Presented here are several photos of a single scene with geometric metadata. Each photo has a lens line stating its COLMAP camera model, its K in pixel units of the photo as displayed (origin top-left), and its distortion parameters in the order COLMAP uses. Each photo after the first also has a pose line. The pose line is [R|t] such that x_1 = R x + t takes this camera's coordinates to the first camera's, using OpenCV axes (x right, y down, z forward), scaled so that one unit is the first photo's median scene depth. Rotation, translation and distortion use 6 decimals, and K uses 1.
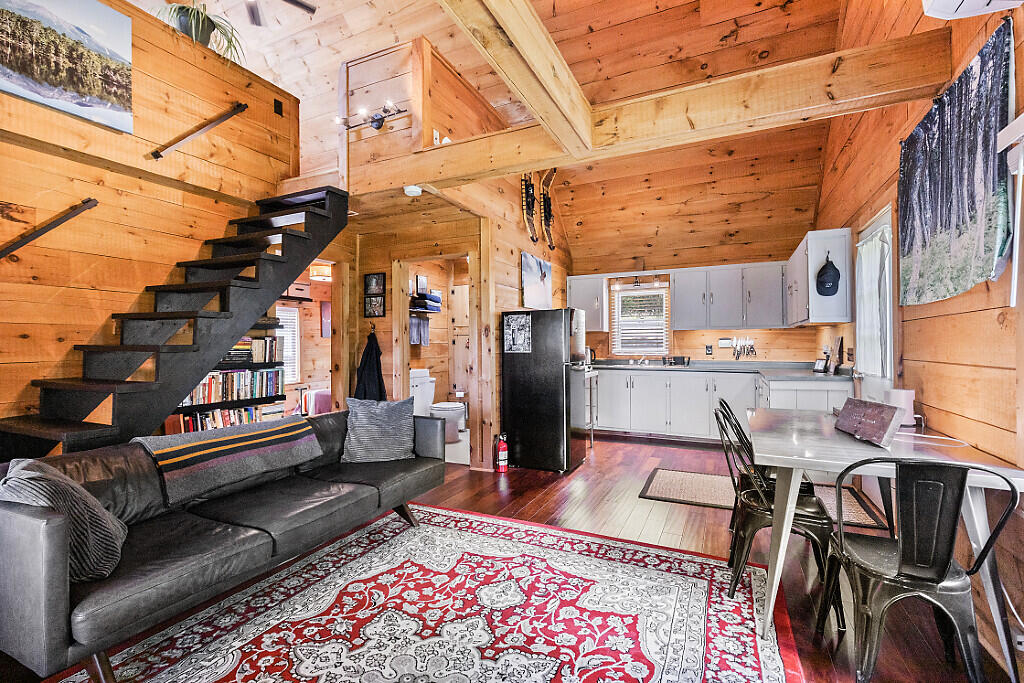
lens RADIAL K [[468.3, 0, 520.7], [0, 468.3, 346.3], [0, 0, 1]] dist [-0.000446, -0.001779]
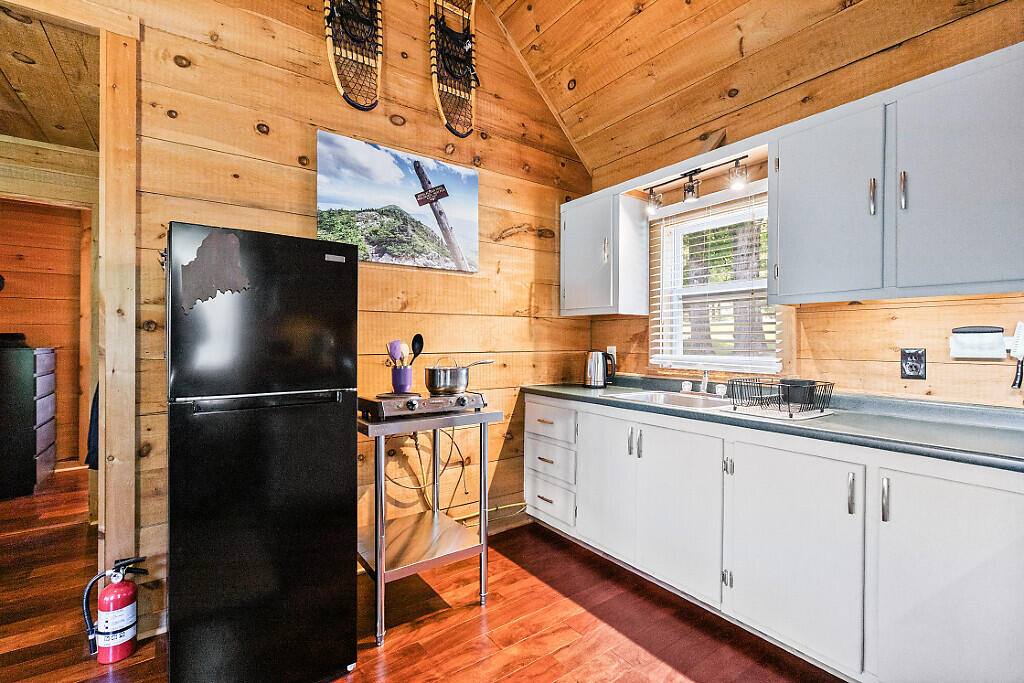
lens RADIAL K [[468.3, 0, 535.4], [0, 468.3, 346.3], [0, 0, 1]] dist [-0.000446, -0.001779]
pose [[0.878103, 0.002318, -0.478467, 0.324330], [-0.004738, 0.999981, -0.003850, 0.000150], [0.478449, 0.005648, 0.878097, 0.582449]]
